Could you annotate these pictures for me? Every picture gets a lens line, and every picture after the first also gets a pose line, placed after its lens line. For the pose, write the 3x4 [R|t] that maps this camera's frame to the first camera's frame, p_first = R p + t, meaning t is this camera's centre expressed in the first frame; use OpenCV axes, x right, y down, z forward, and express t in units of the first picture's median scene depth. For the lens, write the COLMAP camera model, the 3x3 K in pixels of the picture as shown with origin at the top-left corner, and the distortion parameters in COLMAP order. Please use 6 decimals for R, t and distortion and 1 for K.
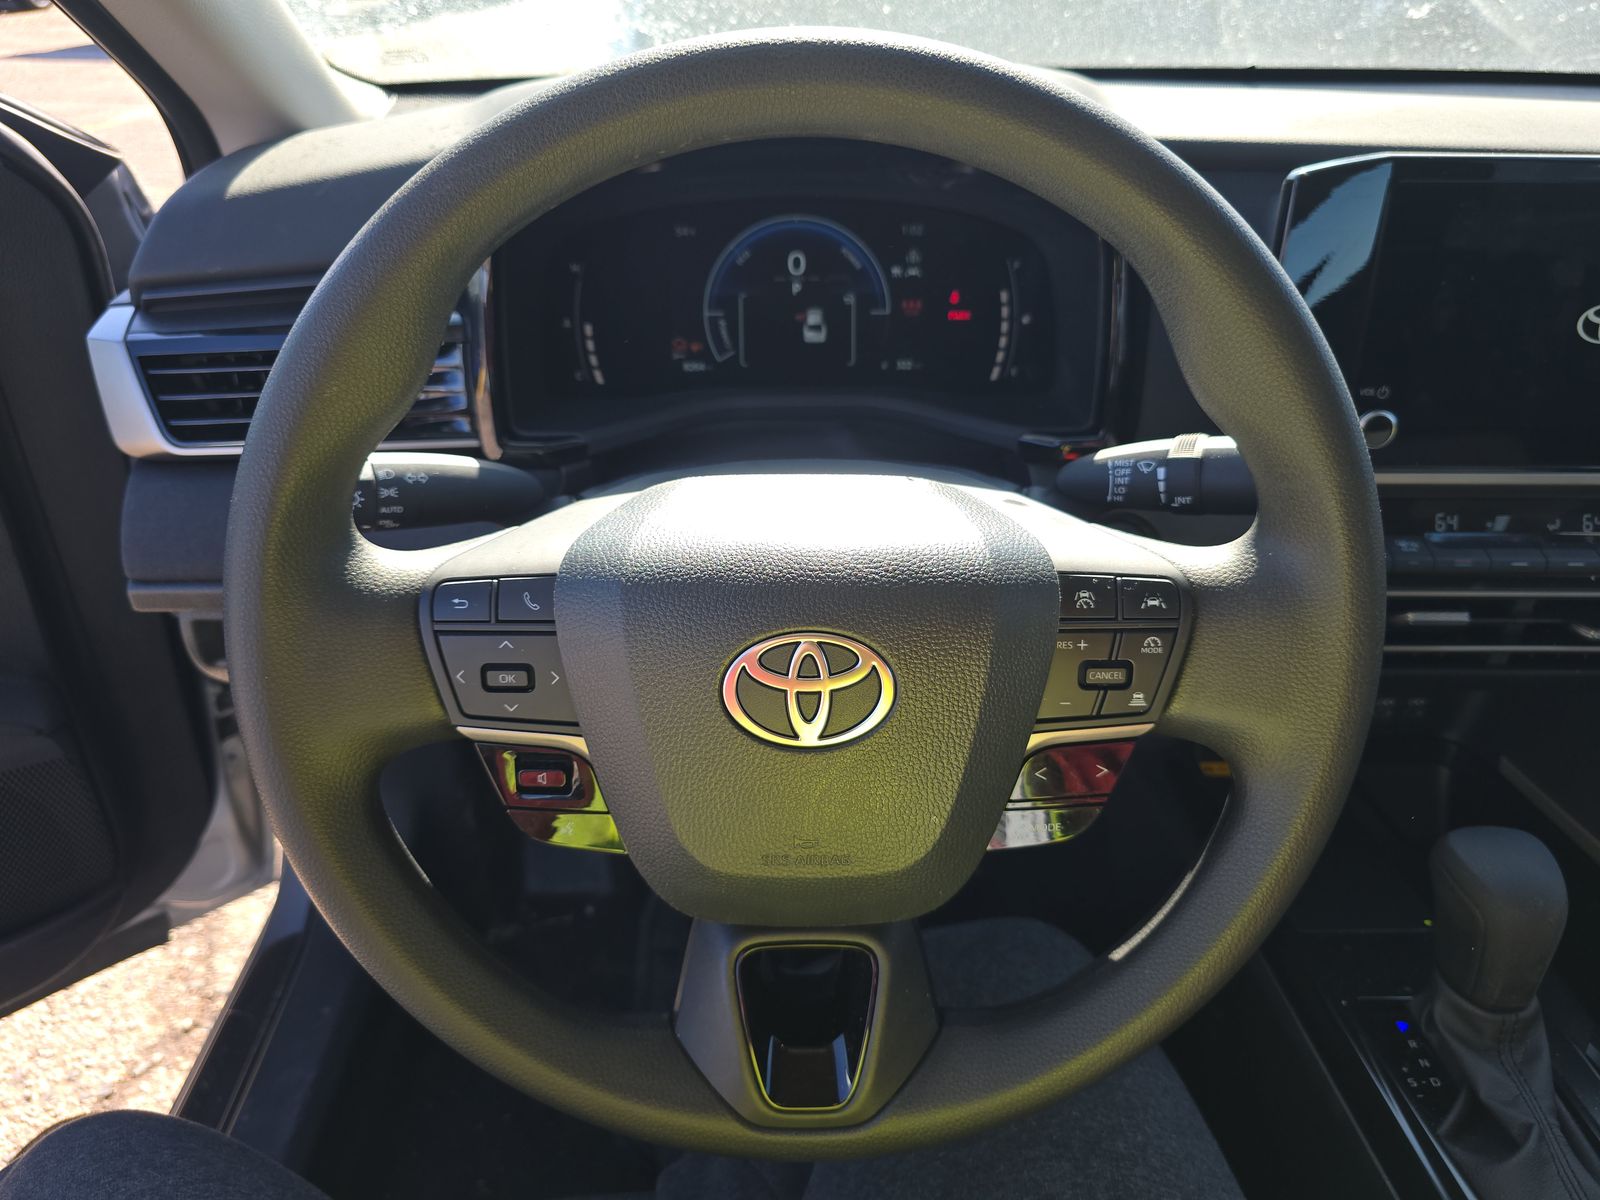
lens RADIAL K [[1061.8, 0, 792.1], [0, 1061.8, 604.6], [0, 0, 1]] dist [-0.003616, -0.002753]
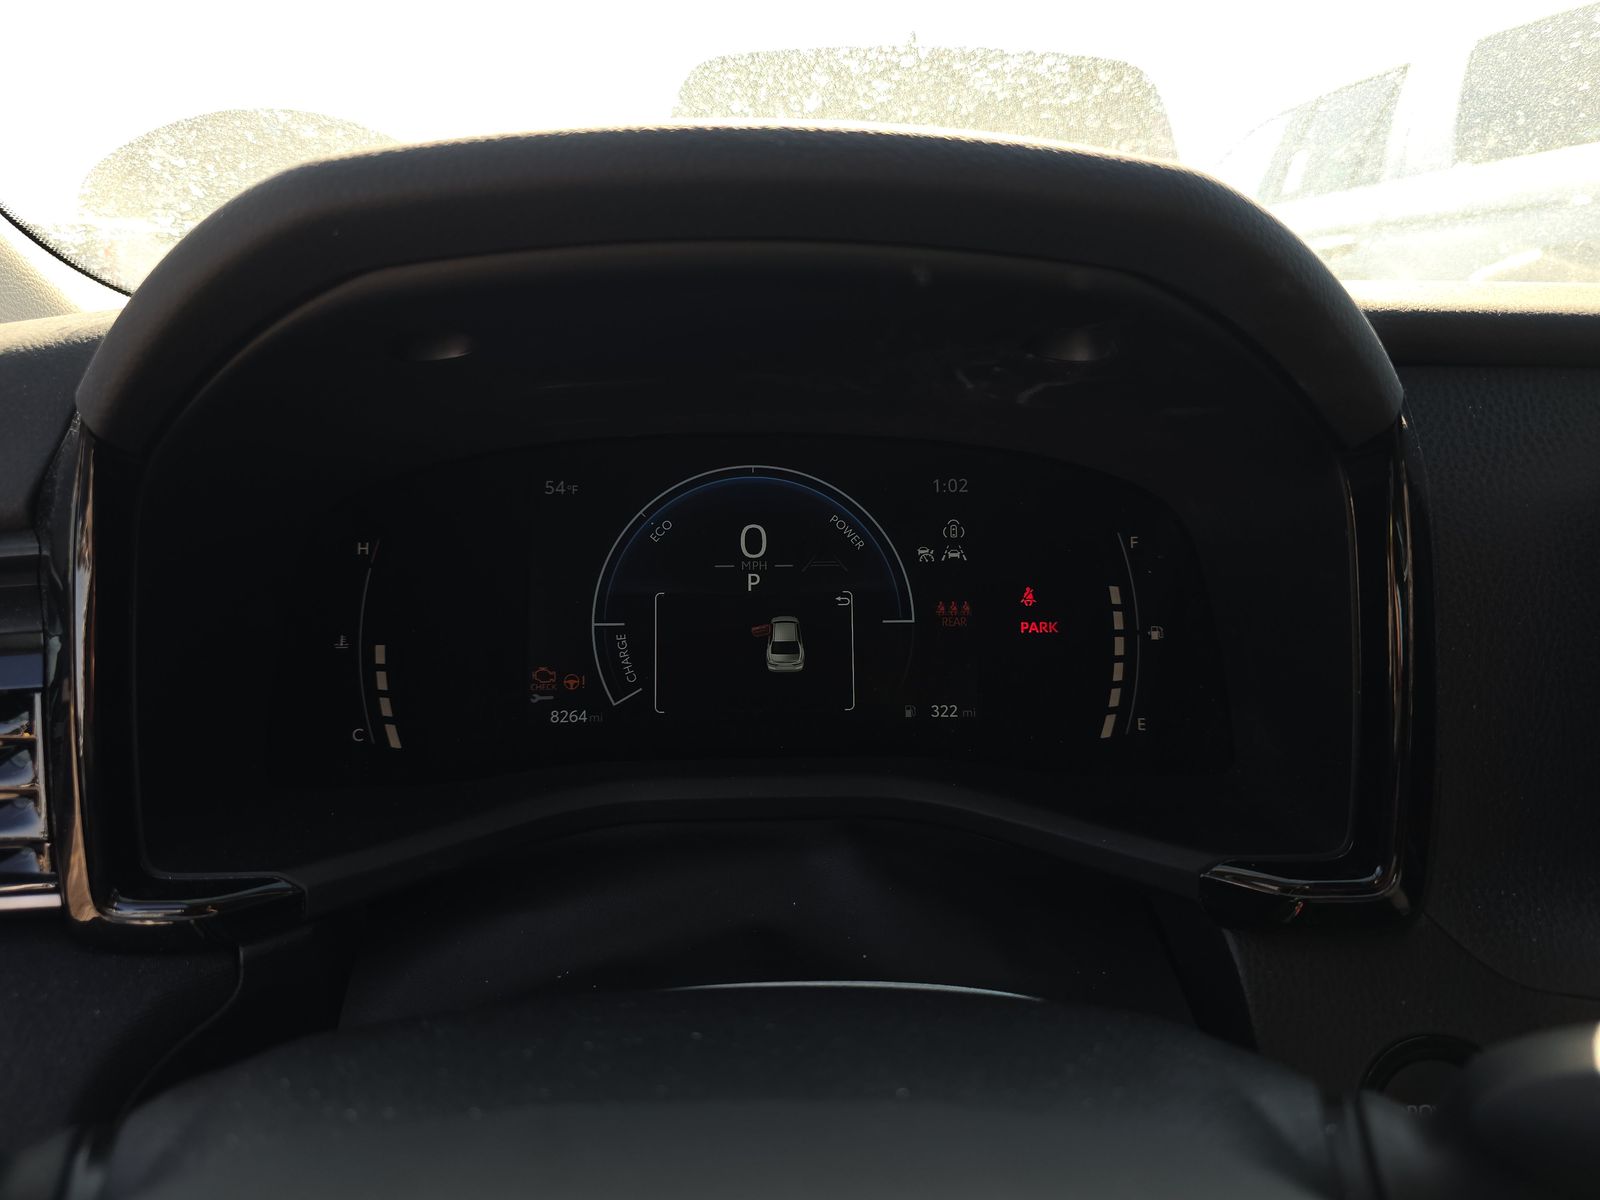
lens RADIAL K [[1061.8, 0, 800.7], [0, 1061.8, 597.4], [0, 0, 1]] dist [-0.003616, -0.002753]
pose [[0.999910, -0.002096, 0.013288, 0.022451], [0.005667, 0.961493, -0.274770, -0.131530], [-0.012200, 0.274821, 0.961418, 0.448207]]
